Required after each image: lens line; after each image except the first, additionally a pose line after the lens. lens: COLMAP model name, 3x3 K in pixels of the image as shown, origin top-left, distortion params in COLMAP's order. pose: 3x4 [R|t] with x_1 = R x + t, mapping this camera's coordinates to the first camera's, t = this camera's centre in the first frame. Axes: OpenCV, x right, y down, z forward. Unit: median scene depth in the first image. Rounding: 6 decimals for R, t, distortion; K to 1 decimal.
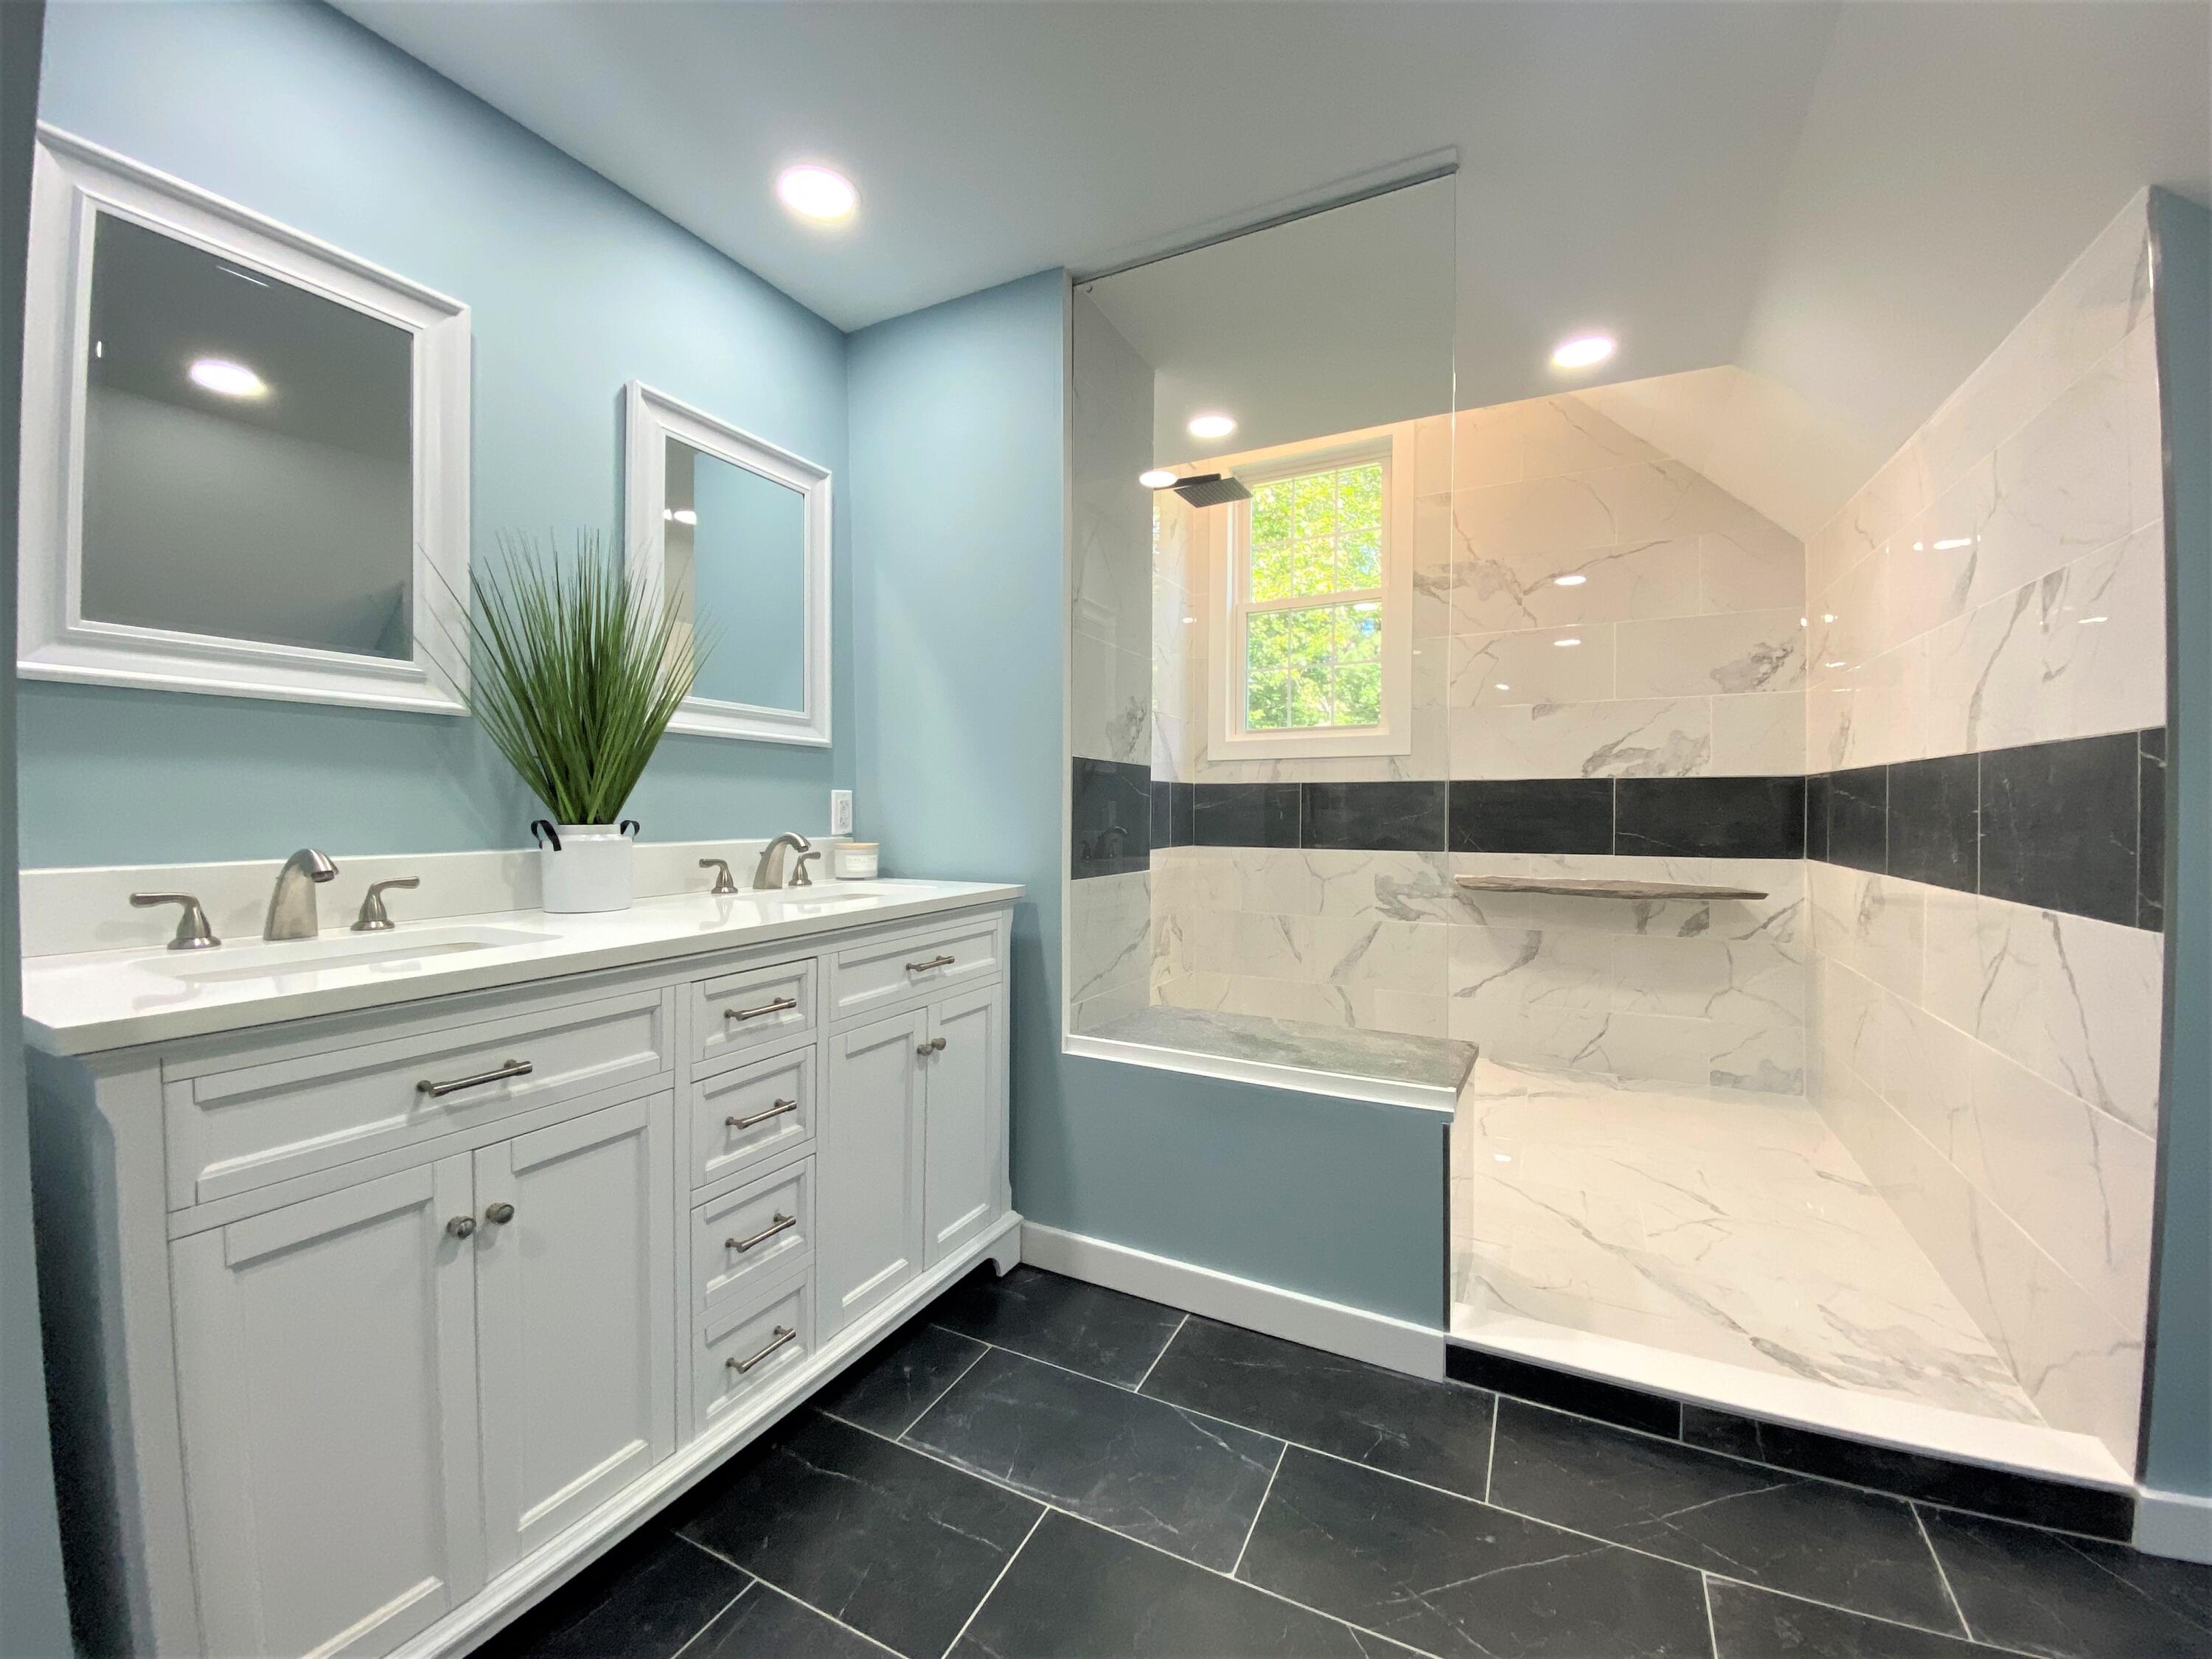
lens RADIAL K [[888.7, 0, 1106.0], [0, 888.7, 829.5], [0, 0, 1]] dist [-0.048313, -0.000290]
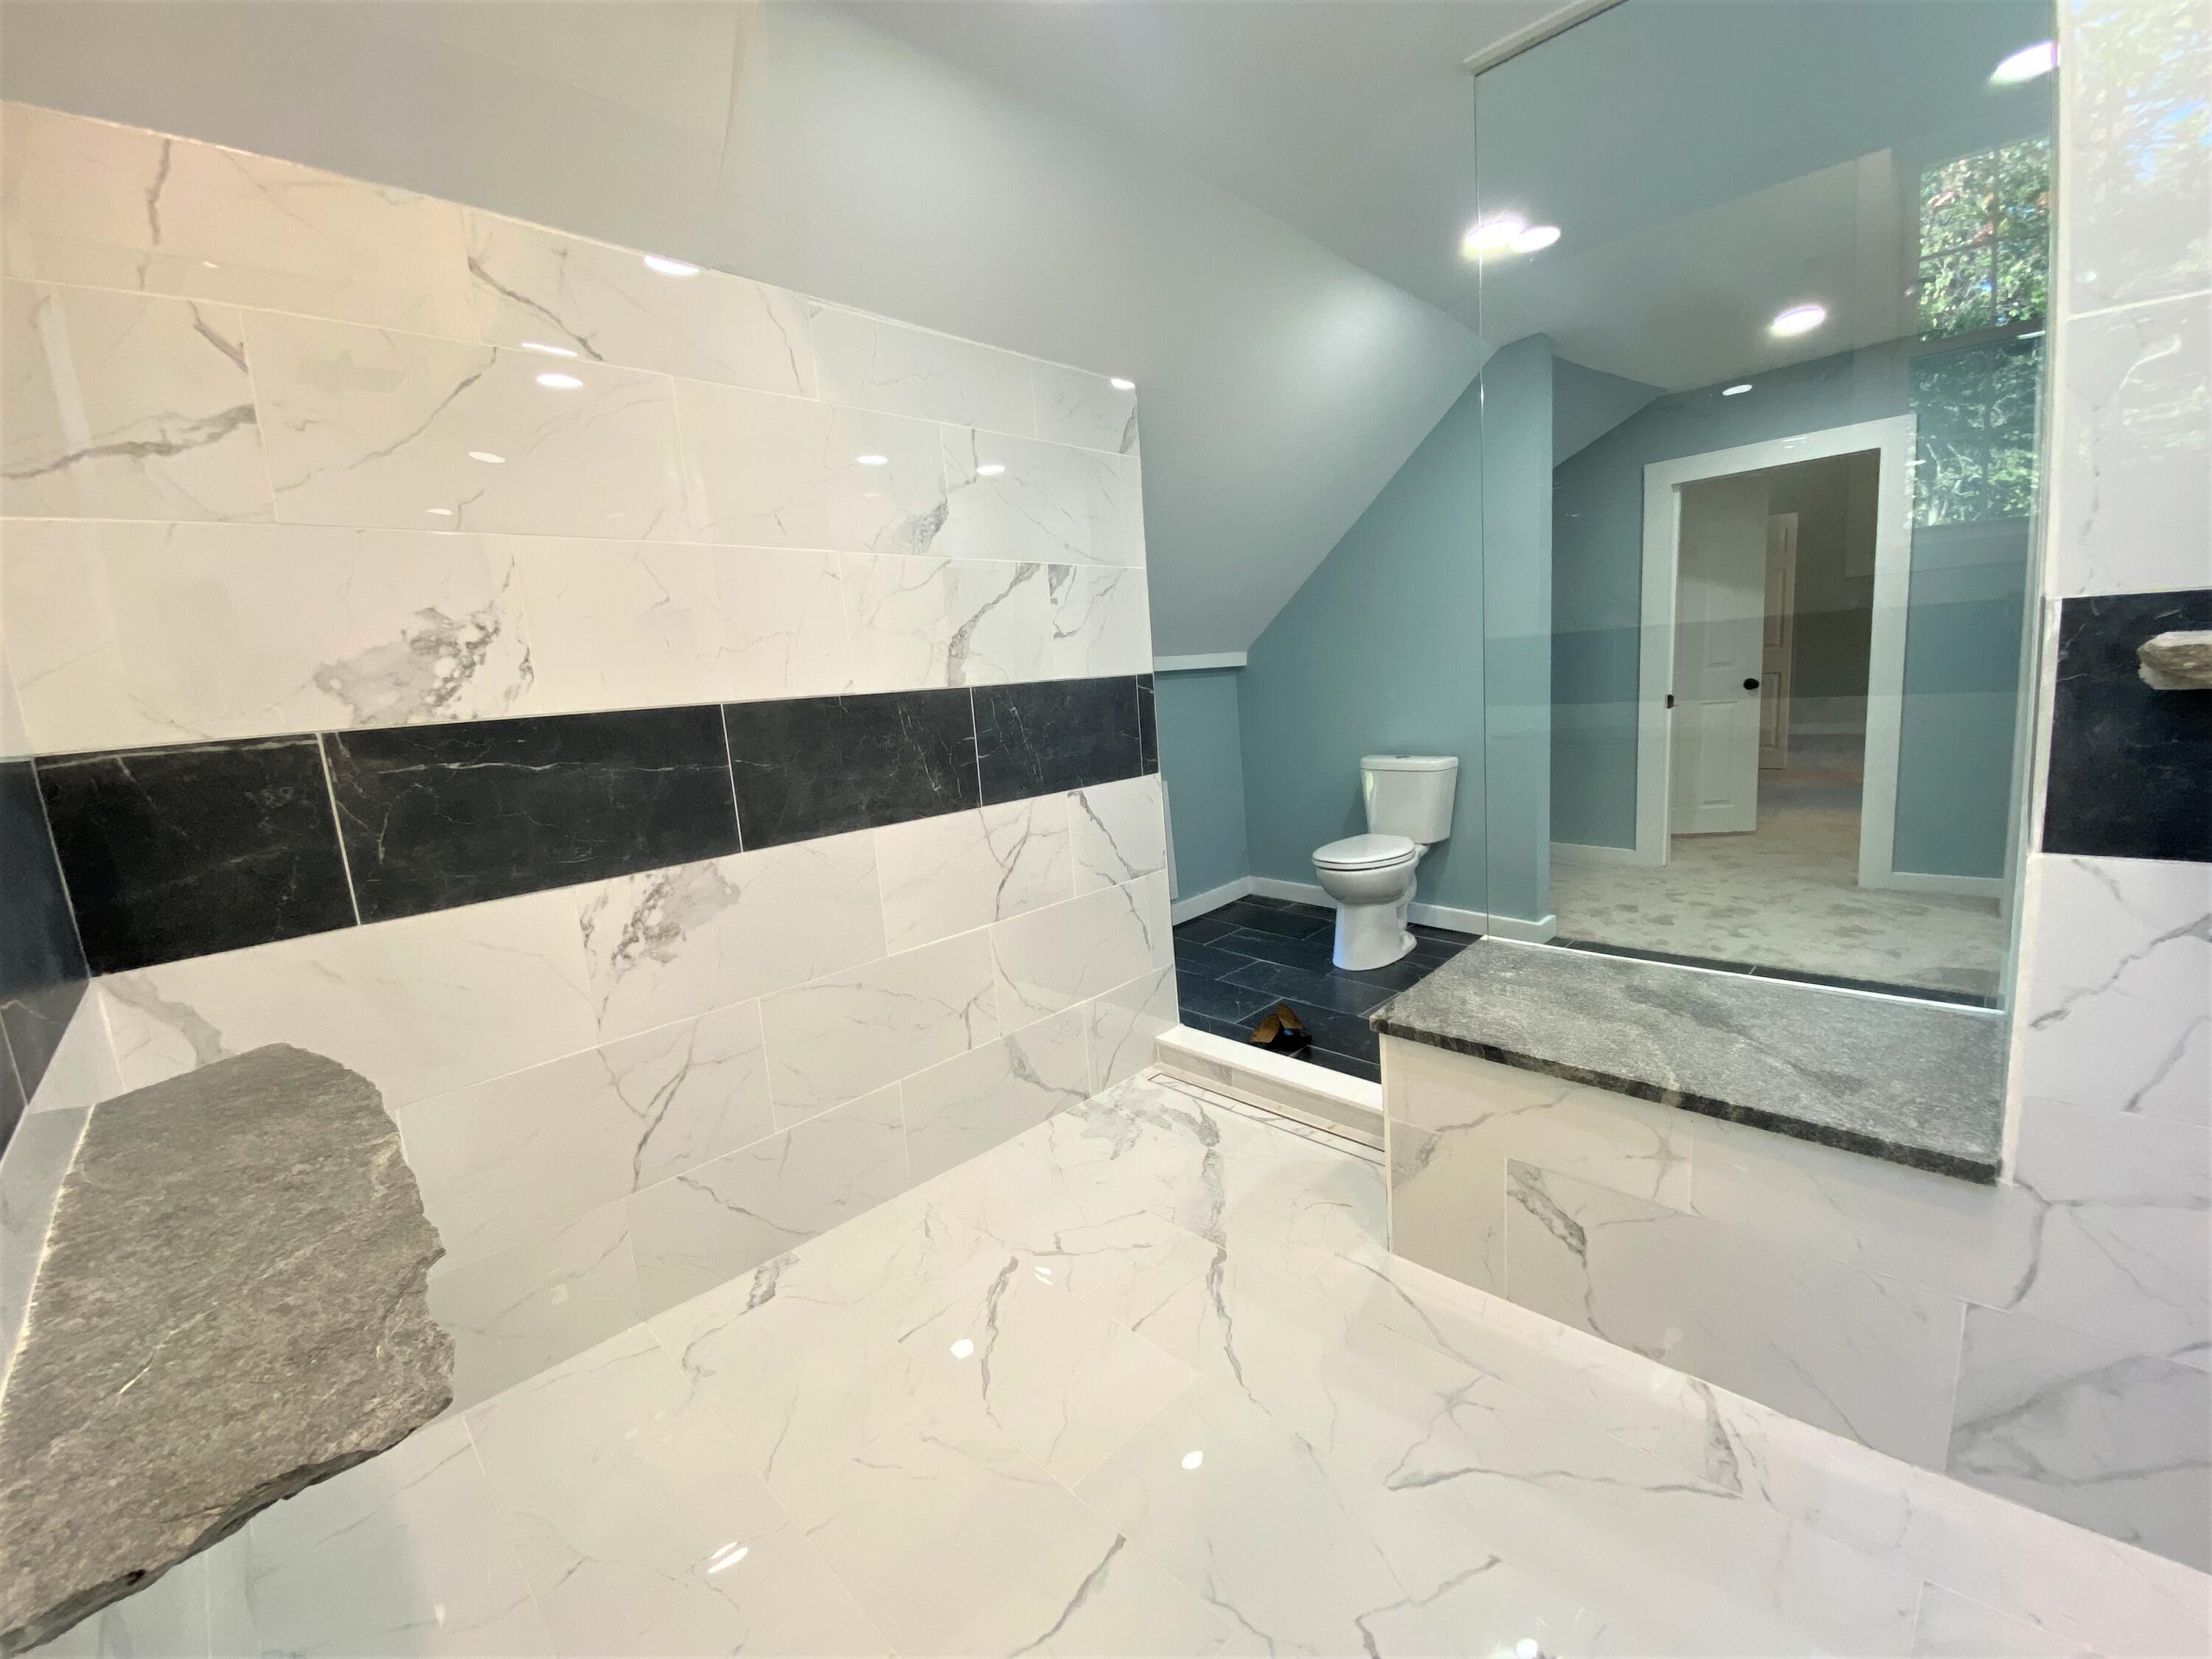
lens RADIAL K [[888.7, 0, 1106.0], [0, 888.7, 829.5], [0, 0, 1]] dist [-0.048313, -0.000290]
pose [[-0.952943, 0.031805, 0.301477, 0.490899], [0.089018, 0.979998, 0.177990, -0.098600], [-0.289785, 0.196451, -0.936713, 2.120732]]
